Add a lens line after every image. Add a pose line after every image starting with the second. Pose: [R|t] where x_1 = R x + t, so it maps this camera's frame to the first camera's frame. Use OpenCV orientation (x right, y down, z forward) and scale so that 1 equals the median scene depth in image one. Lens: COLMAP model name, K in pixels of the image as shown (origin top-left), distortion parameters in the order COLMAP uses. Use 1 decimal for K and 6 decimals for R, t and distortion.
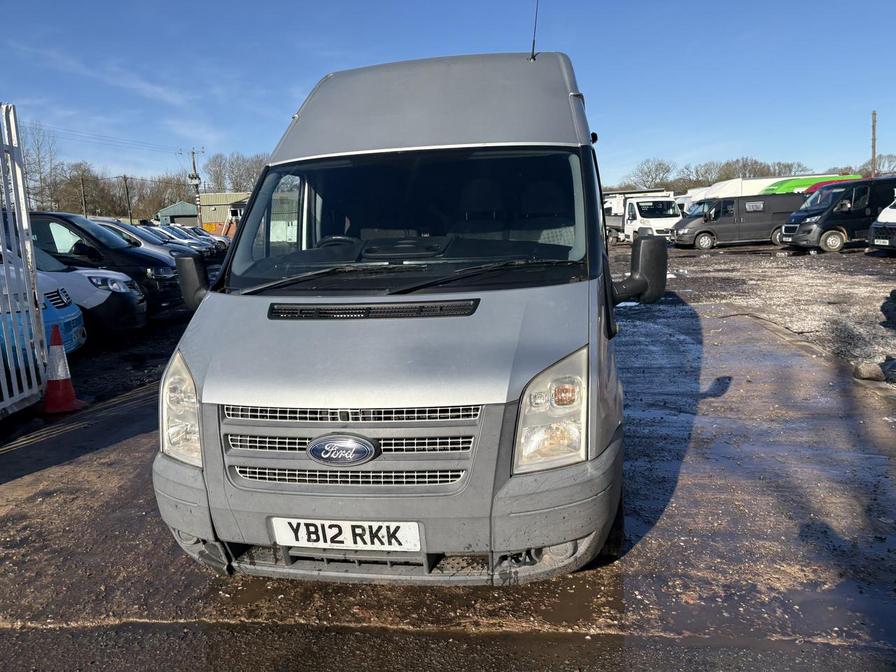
lens RADIAL K [[685.1, 0, 451.6], [0, 685.1, 336.2], [0, 0, 1]] dist [0.010415, 0.002942]
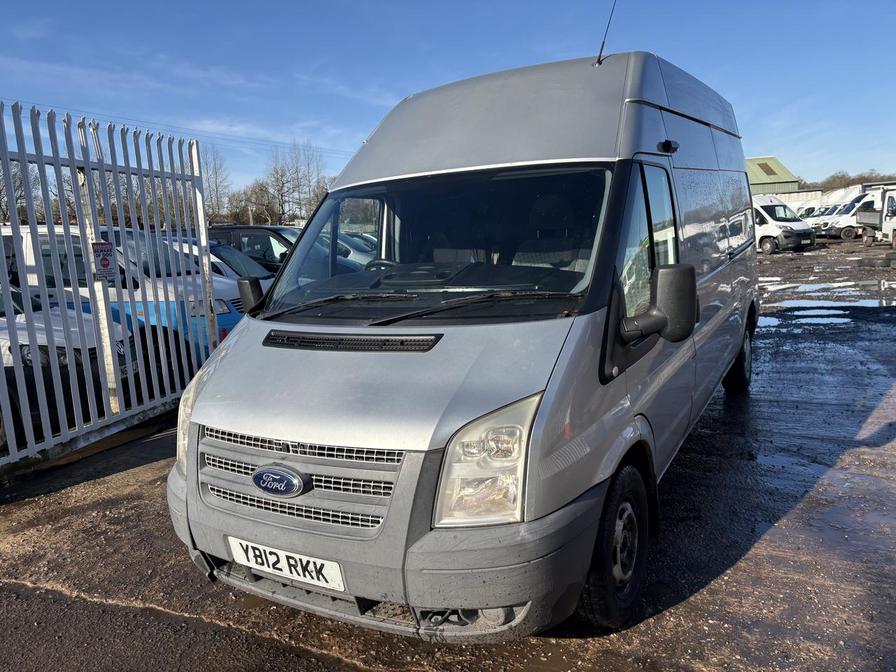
lens RADIAL K [[685.1, 0, 451.6], [0, 685.1, 336.2], [0, 0, 1]] dist [0.010415, 0.002942]
pose [[0.936272, 0.039485, -0.349049, 0.413319], [-0.038494, 0.999211, 0.009777, -0.067010], [0.349159, 0.004282, 0.937054, 0.123238]]
